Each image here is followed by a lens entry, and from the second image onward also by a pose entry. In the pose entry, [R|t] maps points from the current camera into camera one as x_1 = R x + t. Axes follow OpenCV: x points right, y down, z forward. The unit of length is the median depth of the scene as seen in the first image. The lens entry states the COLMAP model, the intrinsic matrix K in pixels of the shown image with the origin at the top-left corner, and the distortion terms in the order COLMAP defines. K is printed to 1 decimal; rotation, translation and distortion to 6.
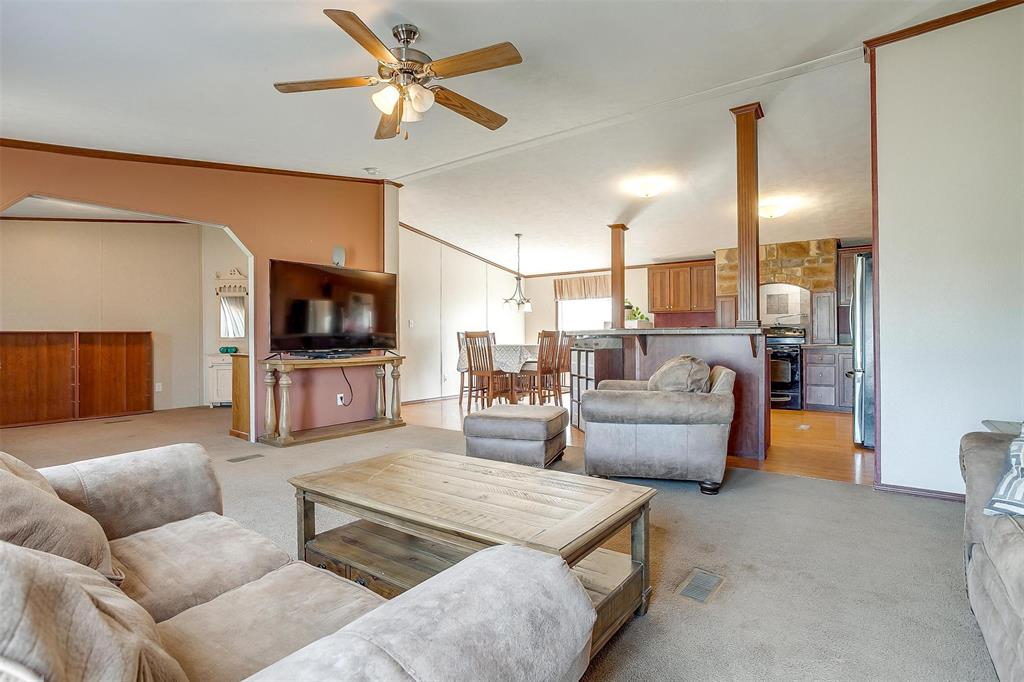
lens RADIAL K [[507.0, 0, 510.6], [0, 507.0, 333.6], [0, 0, 1]] dist [-0.035842, 0.015003]
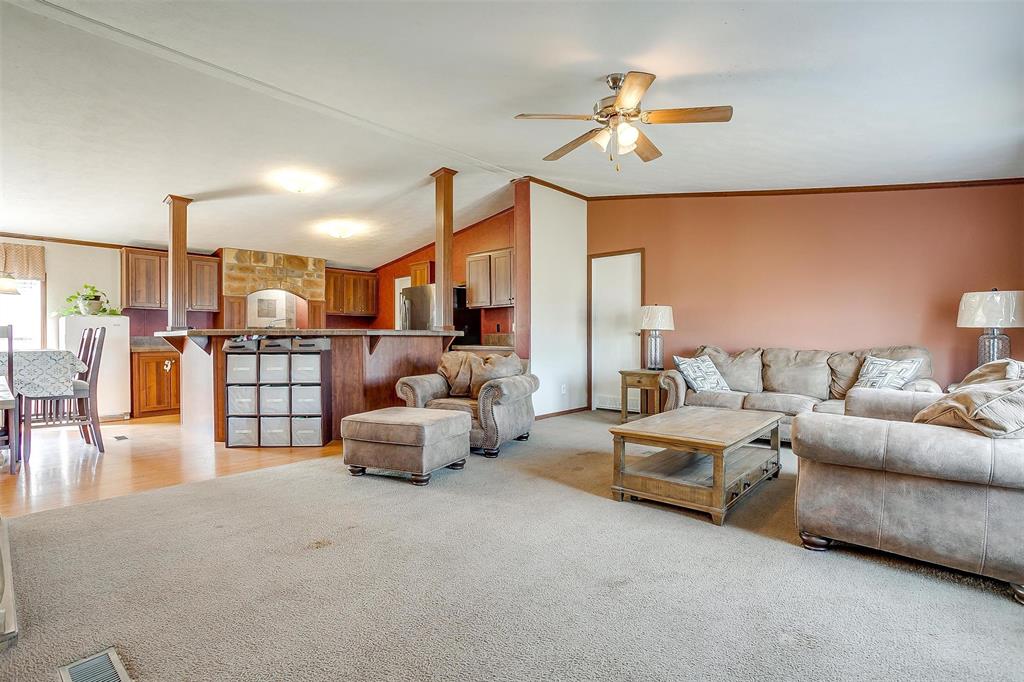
lens RADIAL K [[507.0, 0, 503.6], [0, 507.0, 338.3], [0, 0, 1]] dist [-0.035842, 0.015003]
pose [[0.126053, 0.005919, 0.992006, -0.510622], [-0.005514, 0.999971, -0.005266, 0.008337], [-0.992008, -0.004806, 0.126082, 0.395705]]
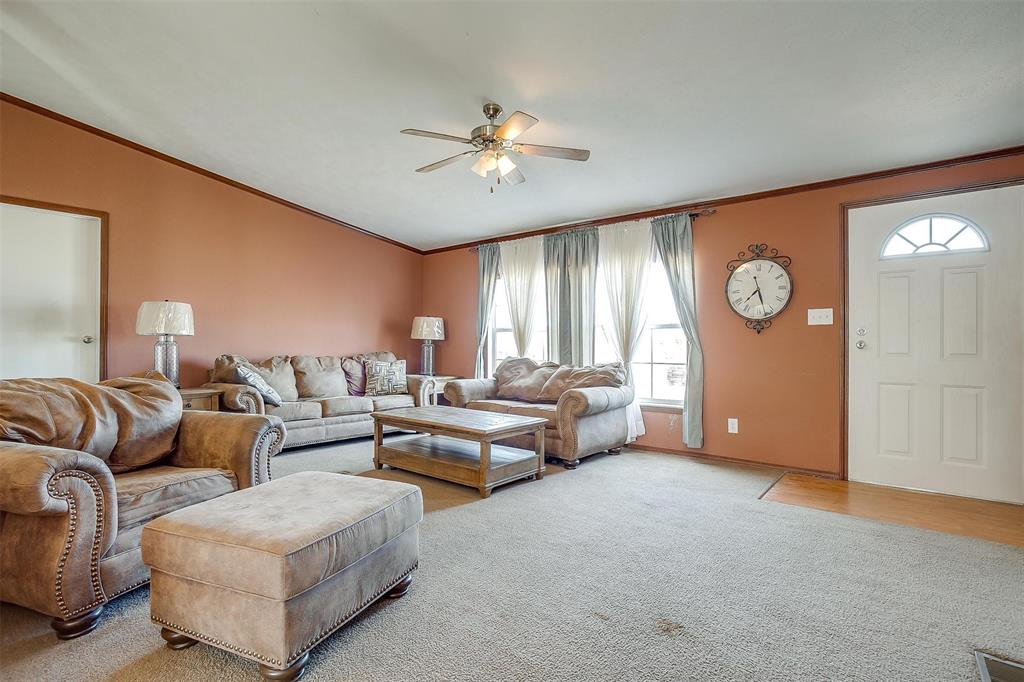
lens RADIAL K [[507.0, 0, 508.0], [0, 507.0, 343.7], [0, 0, 1]] dist [-0.035842, 0.015003]
pose [[-0.997573, 0.006854, 0.069285, -0.092367], [0.006297, 0.999946, -0.008252, 0.006512], [-0.069338, -0.007796, -0.997563, 0.848228]]
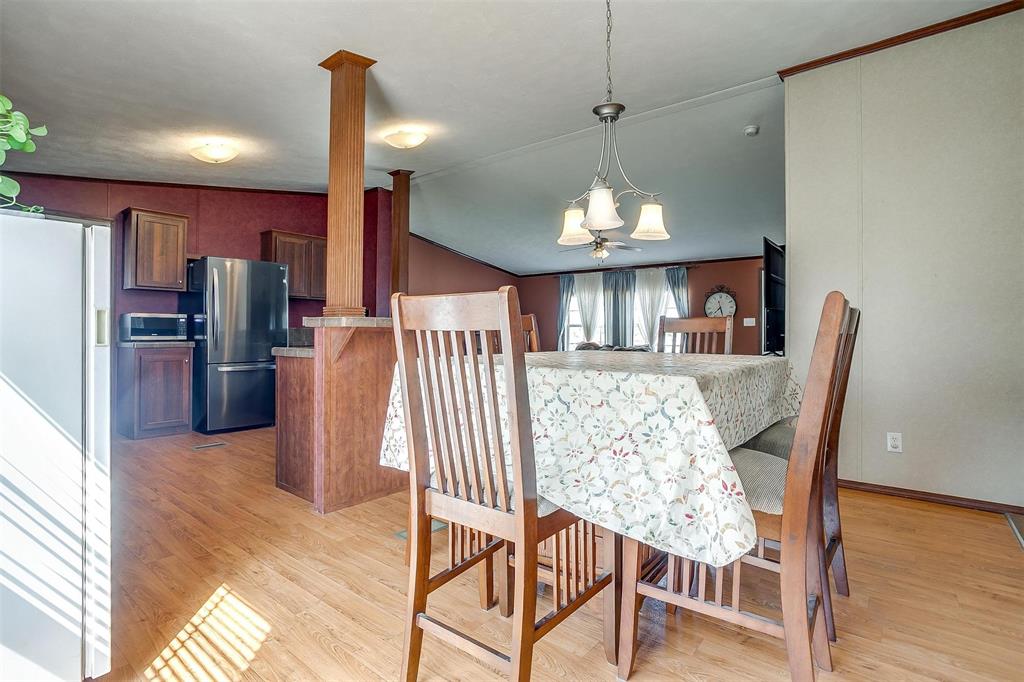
lens RADIAL K [[523.1, 0, 512.7], [0, 523.1, 335.0], [0, 0, 1]] dist [-0.004803, -0.000131]
pose [[-0.999381, -0.000110, 0.035173, 0.089420], [-0.000242, 0.999993, -0.003732, 0.008005], [-0.035172, -0.003738, -0.999374, 1.453468]]
